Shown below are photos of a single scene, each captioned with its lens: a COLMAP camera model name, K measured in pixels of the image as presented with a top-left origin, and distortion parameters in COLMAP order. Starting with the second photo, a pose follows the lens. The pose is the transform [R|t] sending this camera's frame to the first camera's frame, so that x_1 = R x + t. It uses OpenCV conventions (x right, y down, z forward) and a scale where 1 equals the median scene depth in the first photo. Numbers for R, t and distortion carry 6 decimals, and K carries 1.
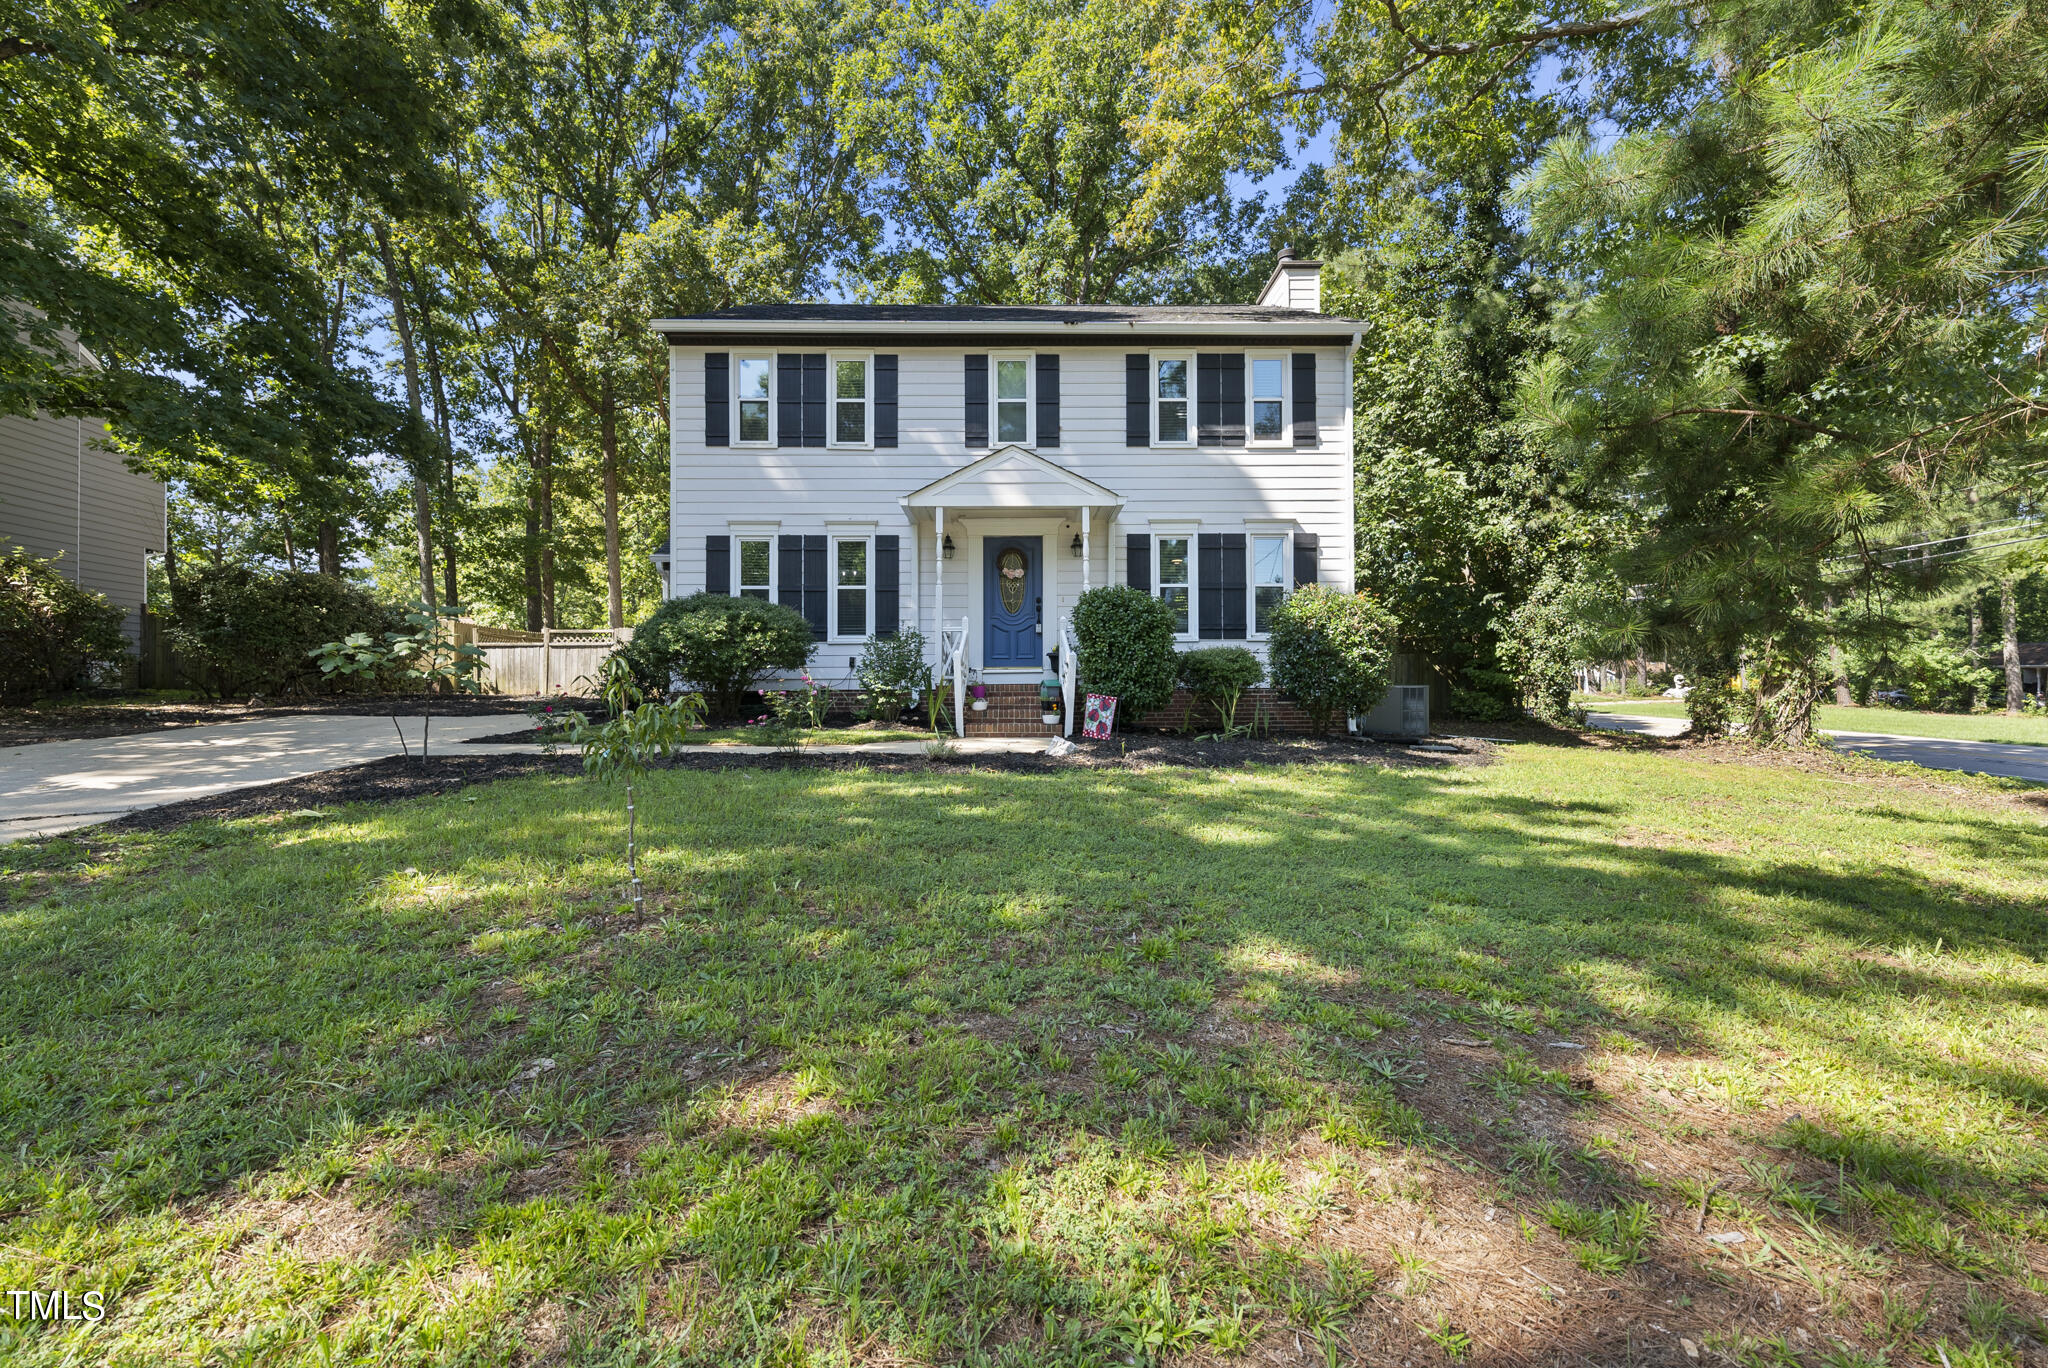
lens RADIAL K [[868.0, 0, 1019.3], [0, 868.0, 684.2], [0, 0, 1]] dist [0.003470, 0.000192]
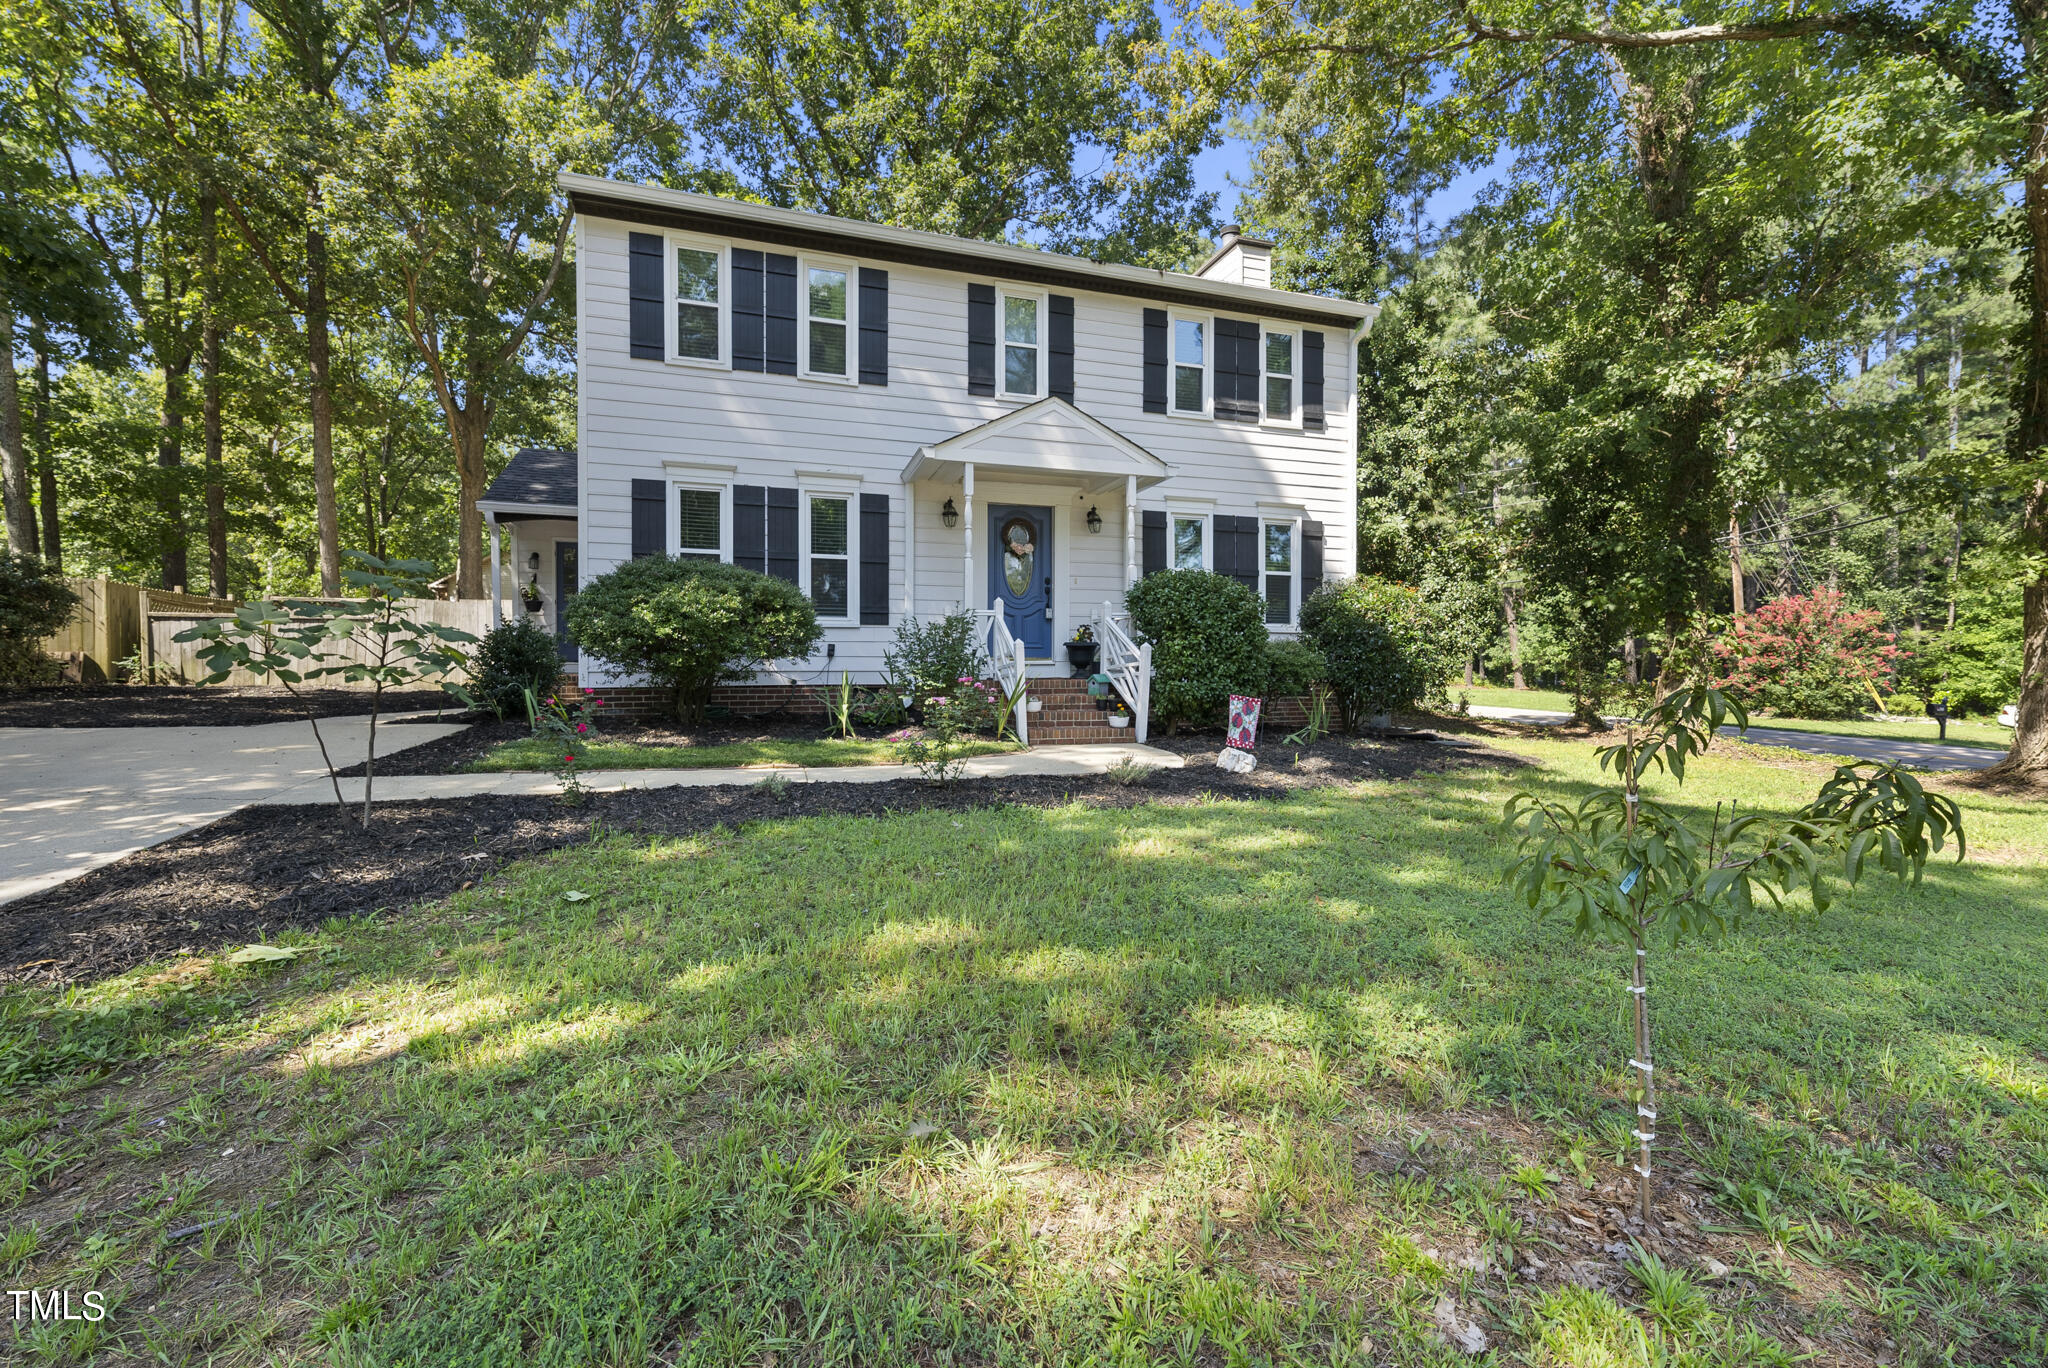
lens RADIAL K [[868.0, 0, 1026.8], [0, 868.0, 681.0], [0, 0, 1]] dist [0.003470, 0.000192]
pose [[0.951971, -0.000030, 0.306187, -0.264289], [-0.005315, 0.999848, 0.016622, -0.011278], [-0.306141, -0.017451, 0.951826, 0.181505]]
